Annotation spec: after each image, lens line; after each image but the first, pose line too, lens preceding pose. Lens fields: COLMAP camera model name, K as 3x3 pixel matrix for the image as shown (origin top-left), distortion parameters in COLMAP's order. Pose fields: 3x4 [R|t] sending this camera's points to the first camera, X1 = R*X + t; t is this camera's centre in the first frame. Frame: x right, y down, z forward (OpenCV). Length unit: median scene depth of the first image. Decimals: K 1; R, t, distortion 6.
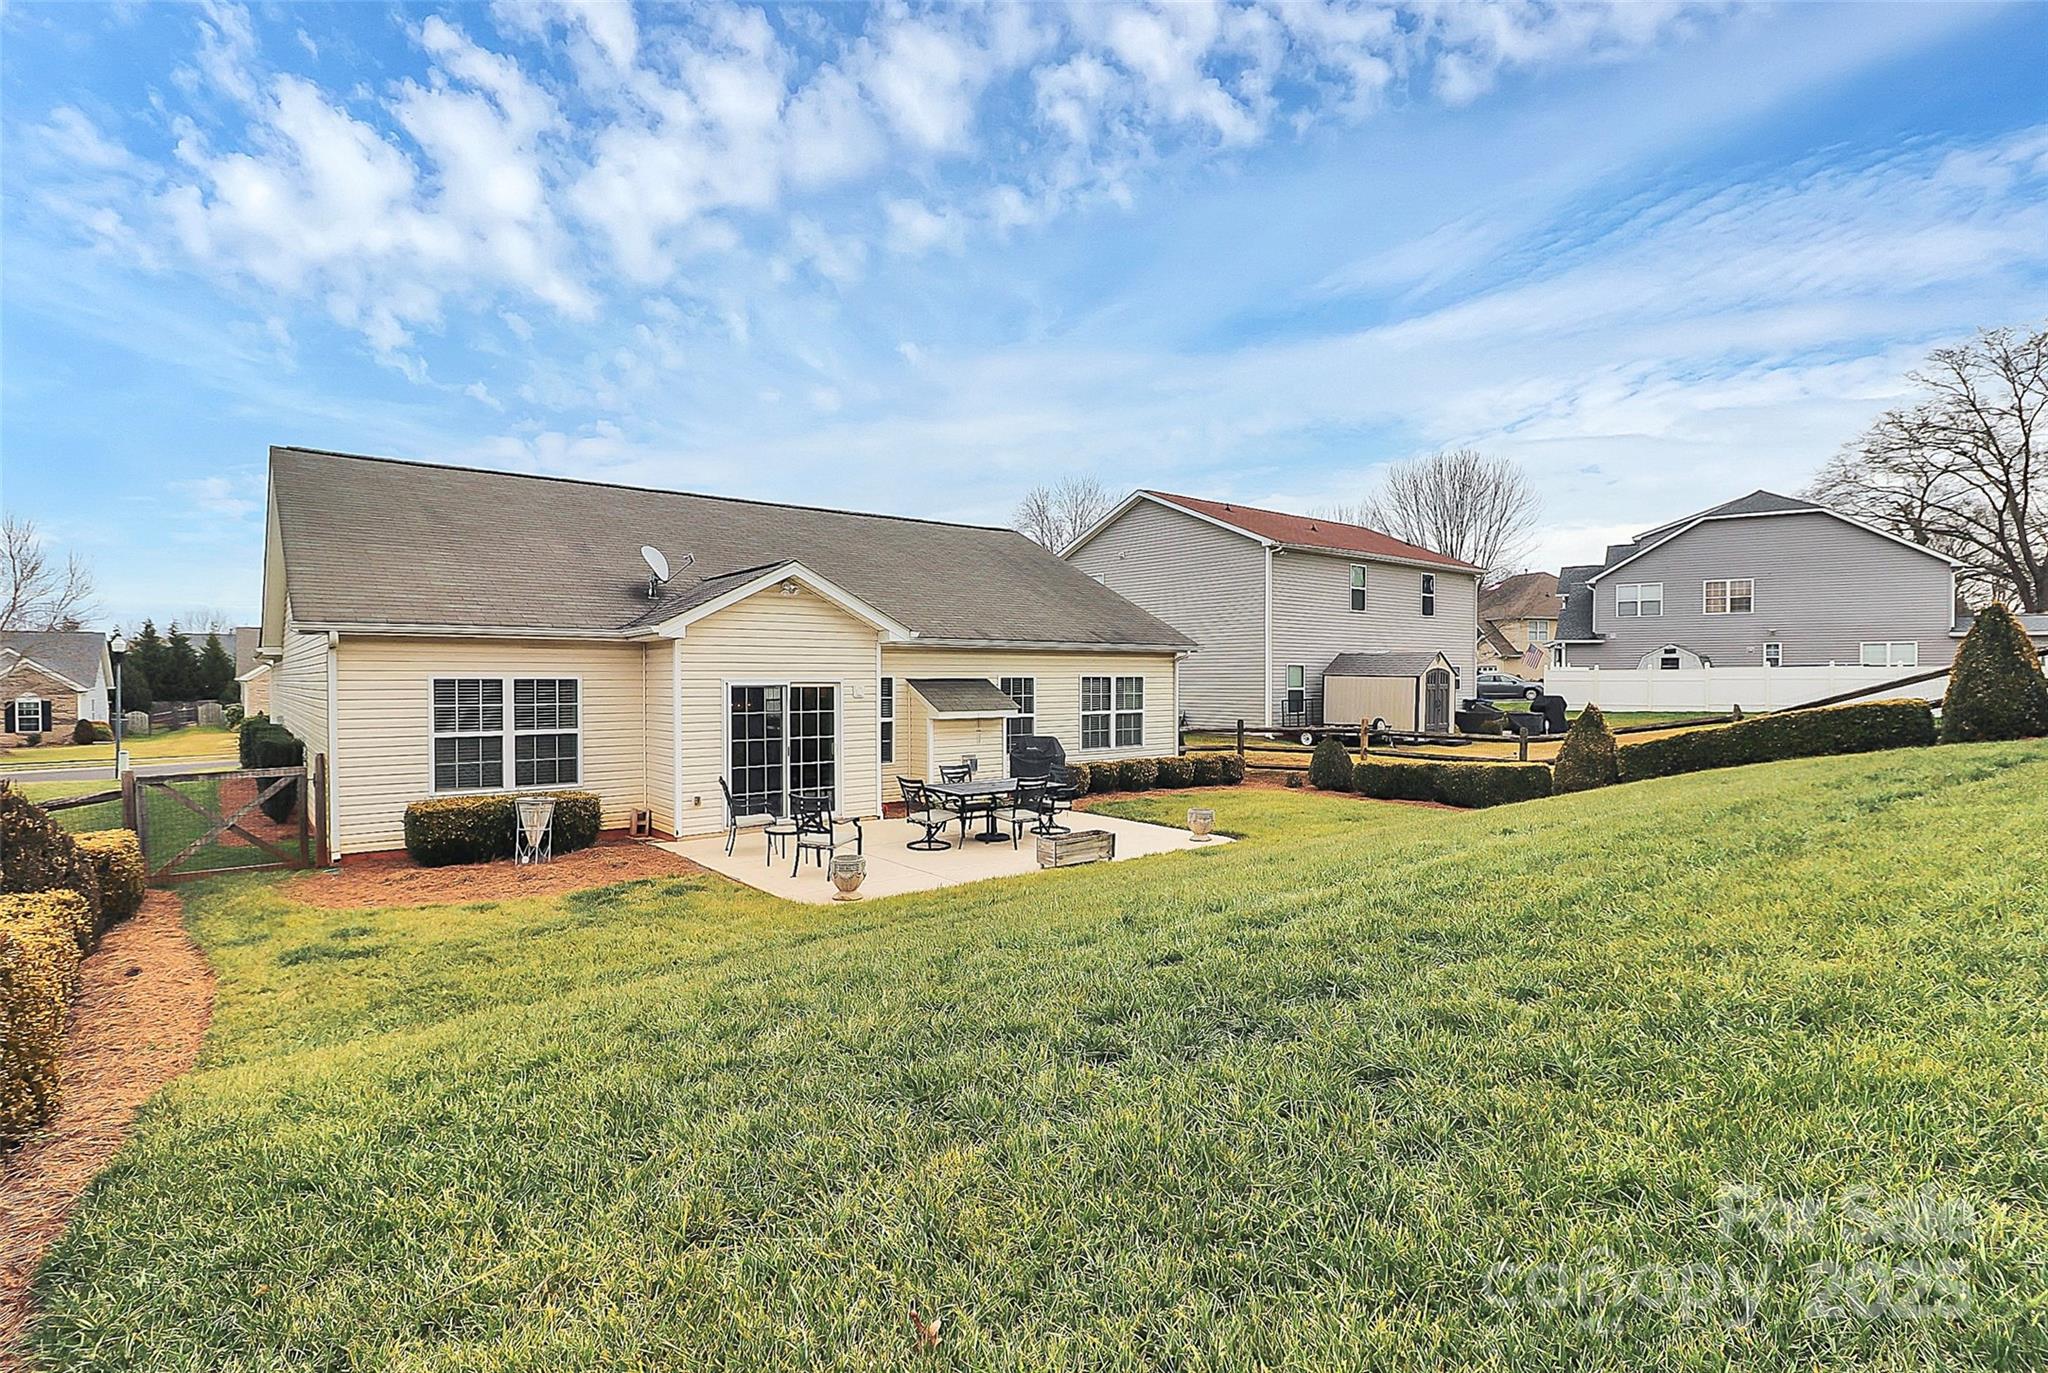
lens RADIAL K [[967.3, 0, 1014.5], [0, 967.3, 670.4], [0, 0, 1]] dist [-0.002625, -0.000333]
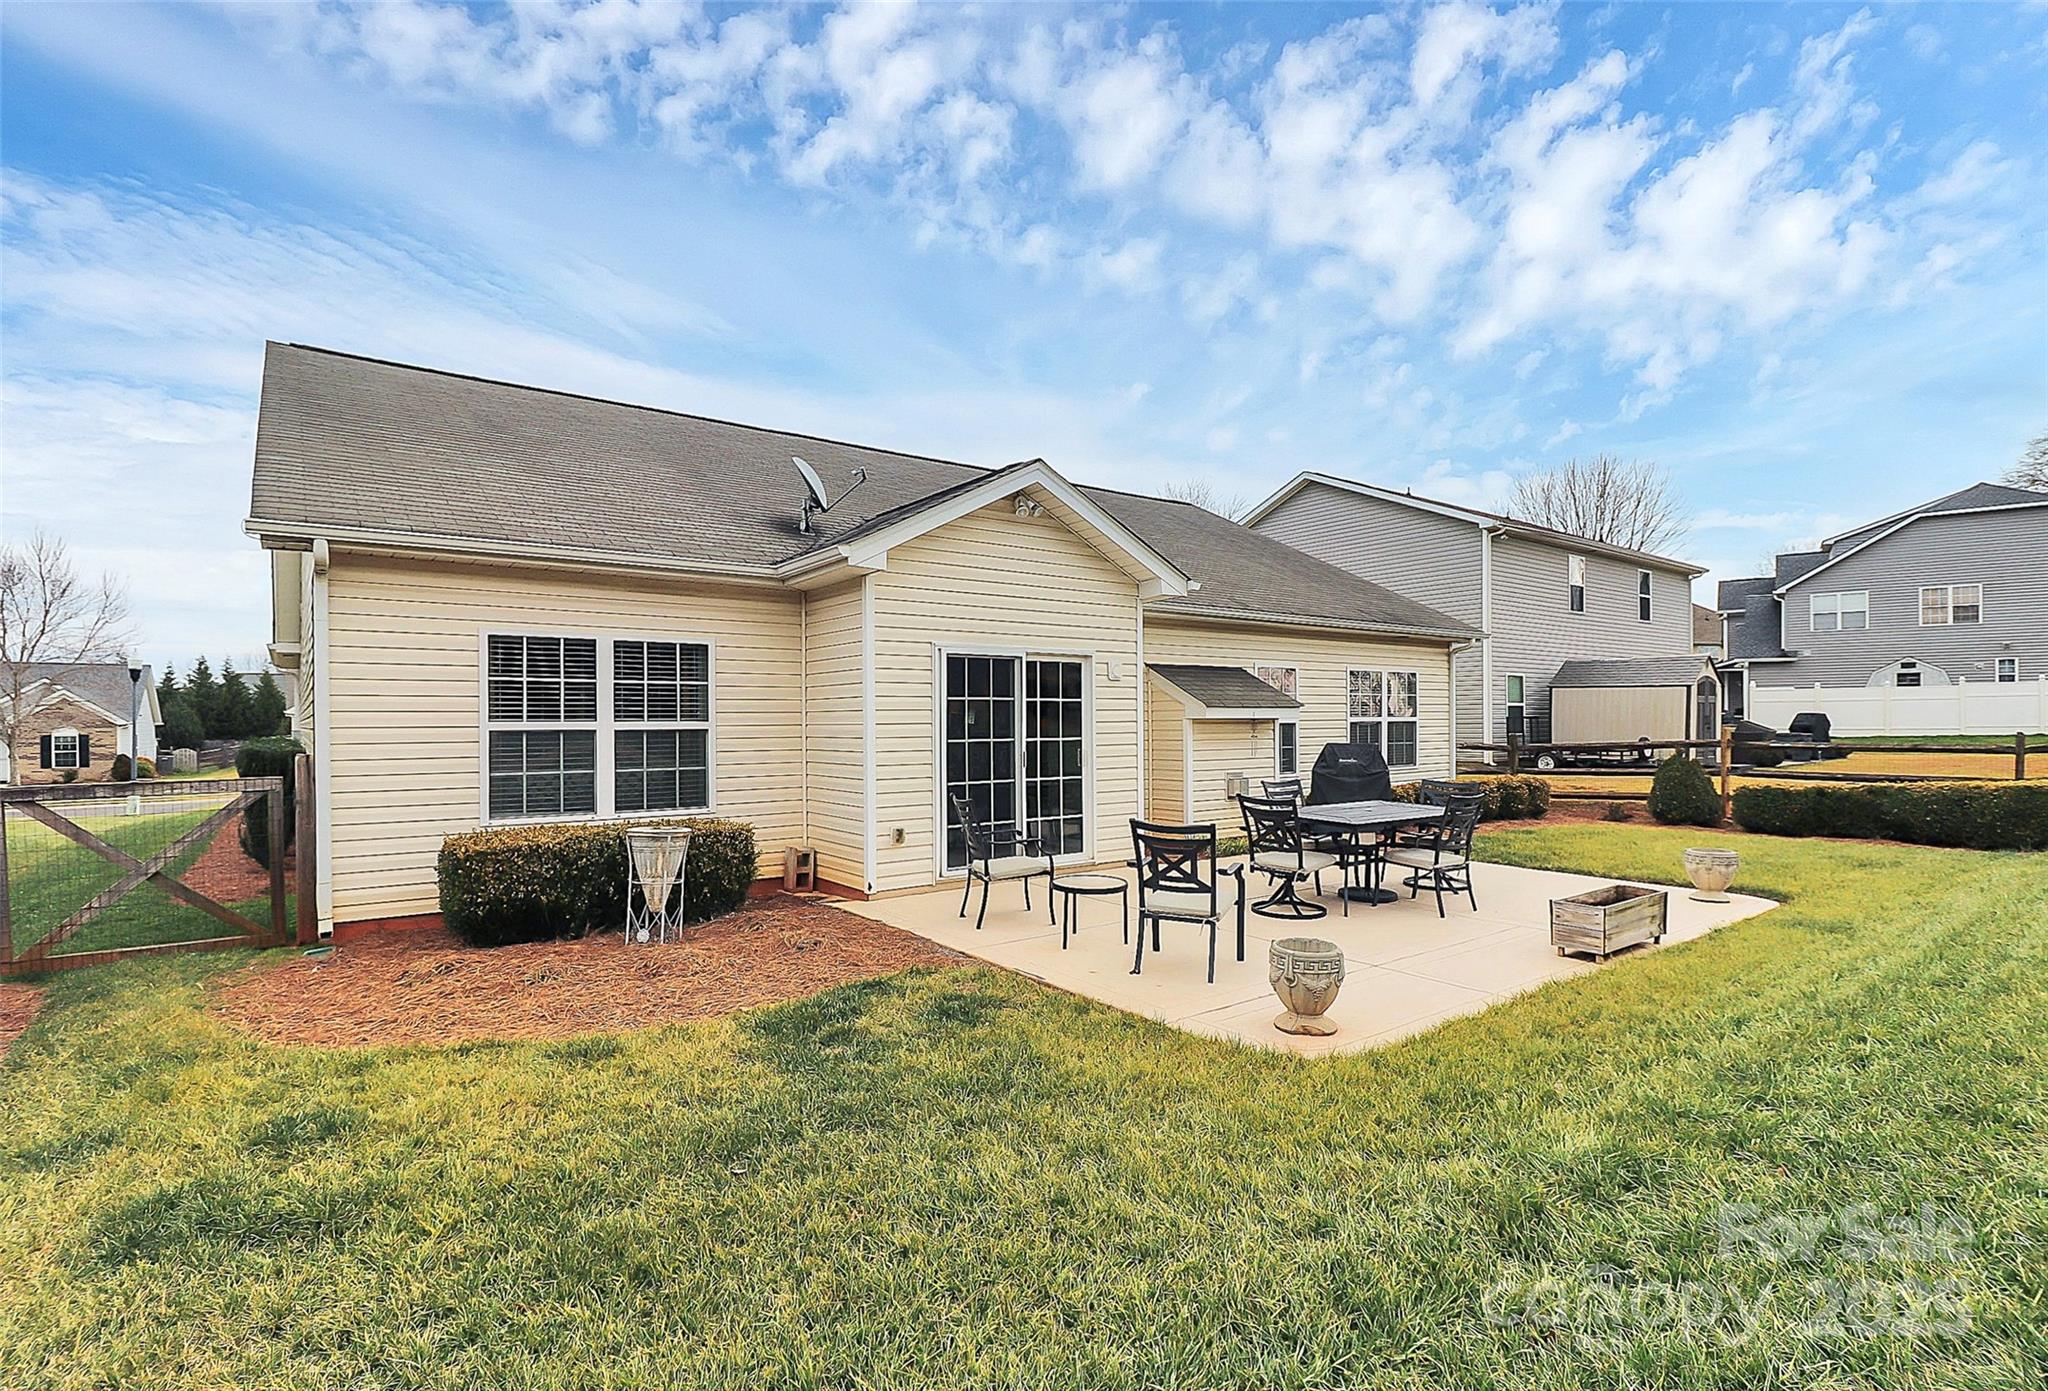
lens RADIAL K [[974.2, 0, 1024.0], [0, 974.2, 695.5], [0, 0, 1]] dist [-0.001456, -0.000375]
pose [[0.999312, -0.004795, -0.036776, -0.210761], [0.004211, 0.999864, -0.015953, 0.051664], [0.036847, 0.015787, 0.999196, 0.349476]]
